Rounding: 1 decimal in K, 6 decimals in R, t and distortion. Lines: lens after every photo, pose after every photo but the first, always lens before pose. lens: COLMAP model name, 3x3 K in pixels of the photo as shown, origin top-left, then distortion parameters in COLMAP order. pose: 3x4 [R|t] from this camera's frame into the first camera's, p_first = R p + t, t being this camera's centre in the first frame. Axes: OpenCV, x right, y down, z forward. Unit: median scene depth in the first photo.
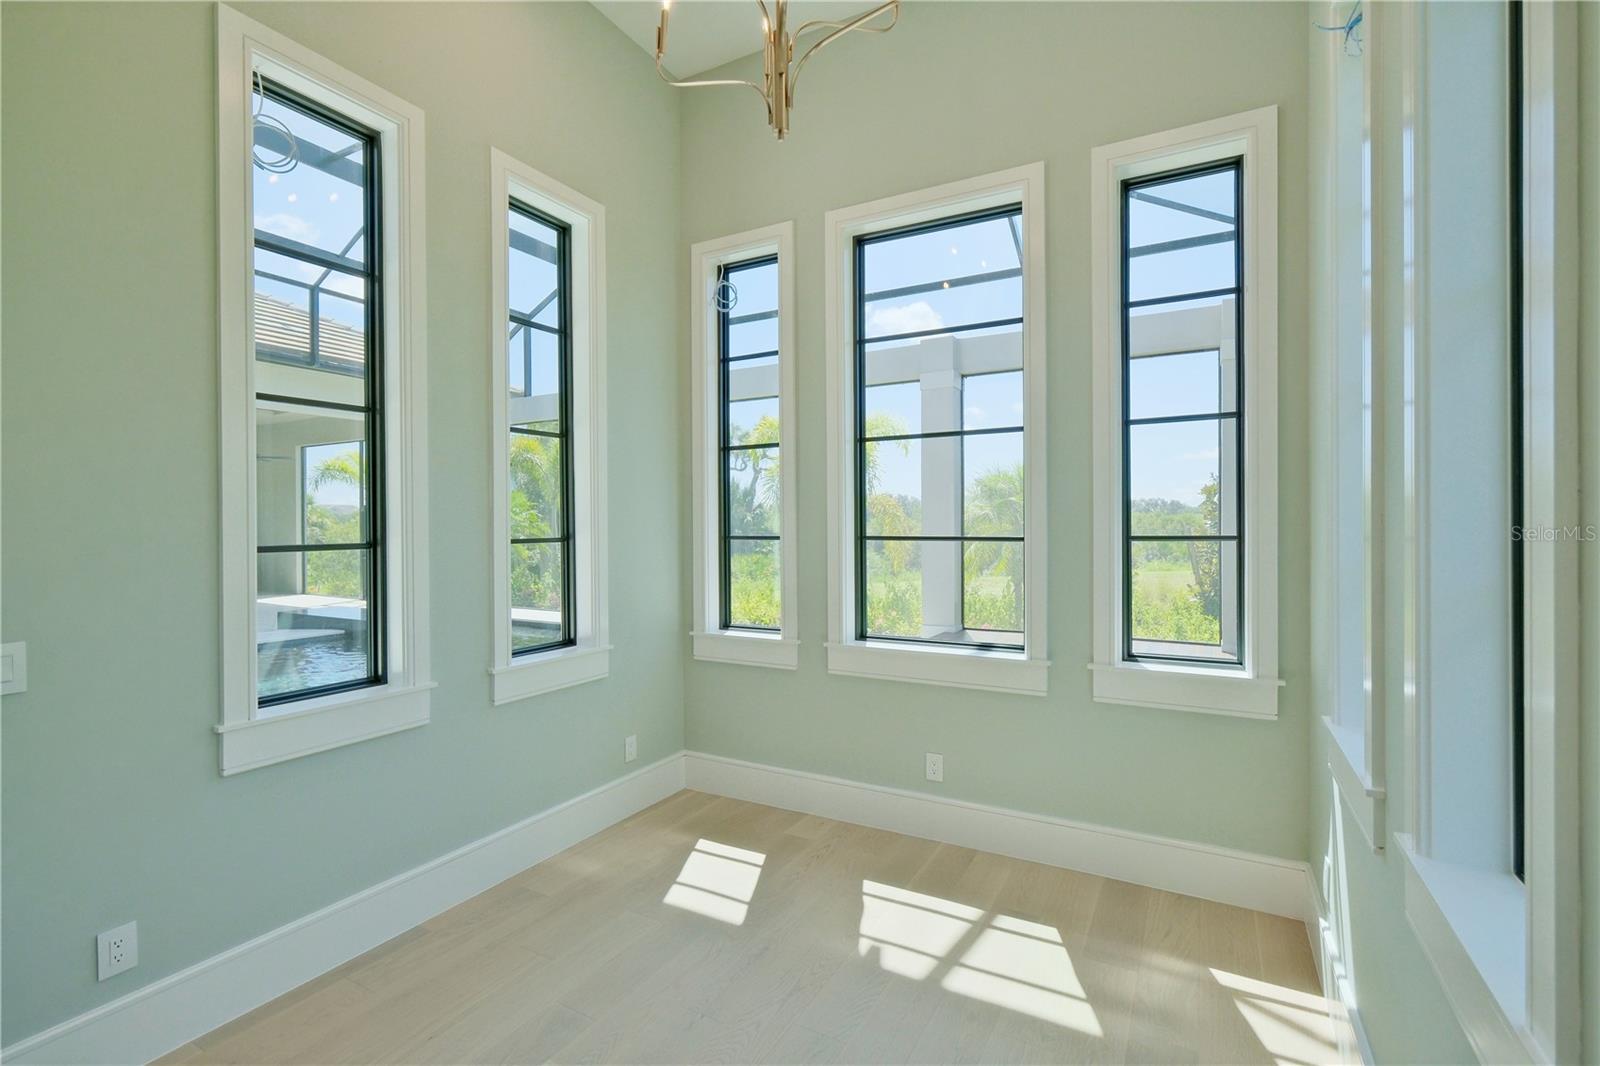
lens RADIAL K [[721.9, 0, 803.4], [0, 721.9, 534.0], [0, 0, 1]] dist [0.002949, 0.000186]
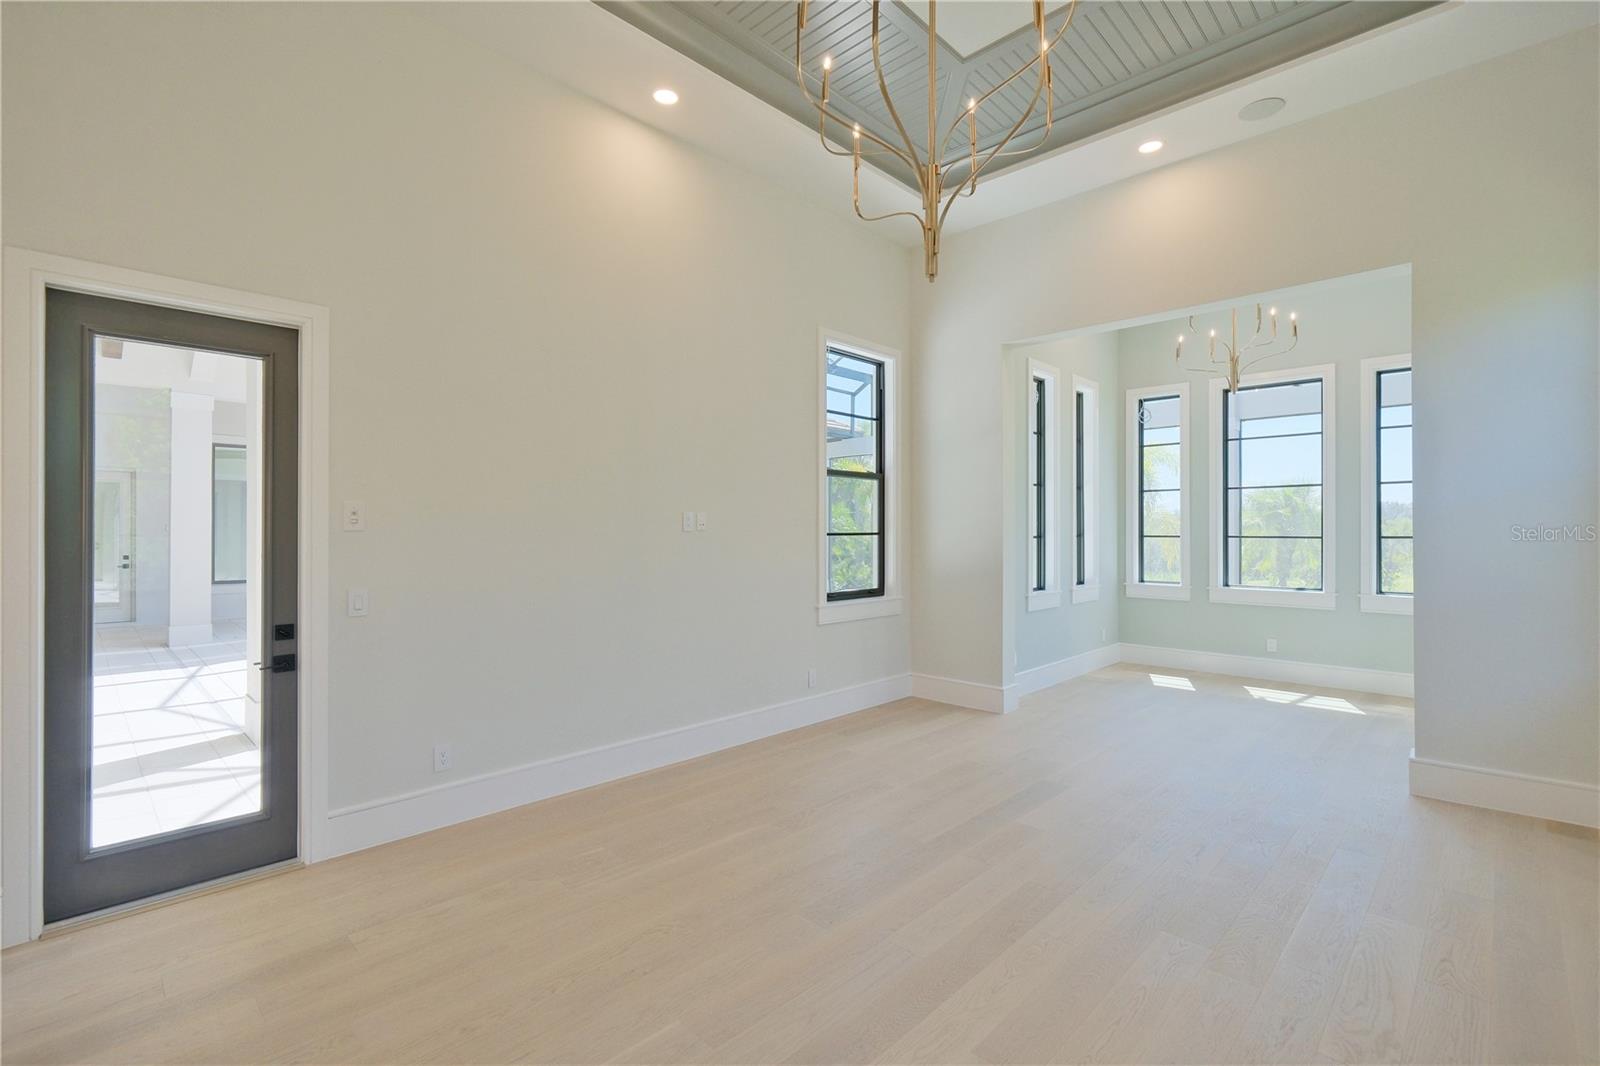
lens RADIAL K [[721.9, 0, 800.9], [0, 721.9, 534.7], [0, 0, 1]] dist [0.002949, 0.000186]
pose [[0.965306, 0.006911, -0.261031, -0.583625], [-0.008568, 0.999950, -0.005212, 0.022170], [0.260982, 0.007268, 0.965316, -1.368206]]
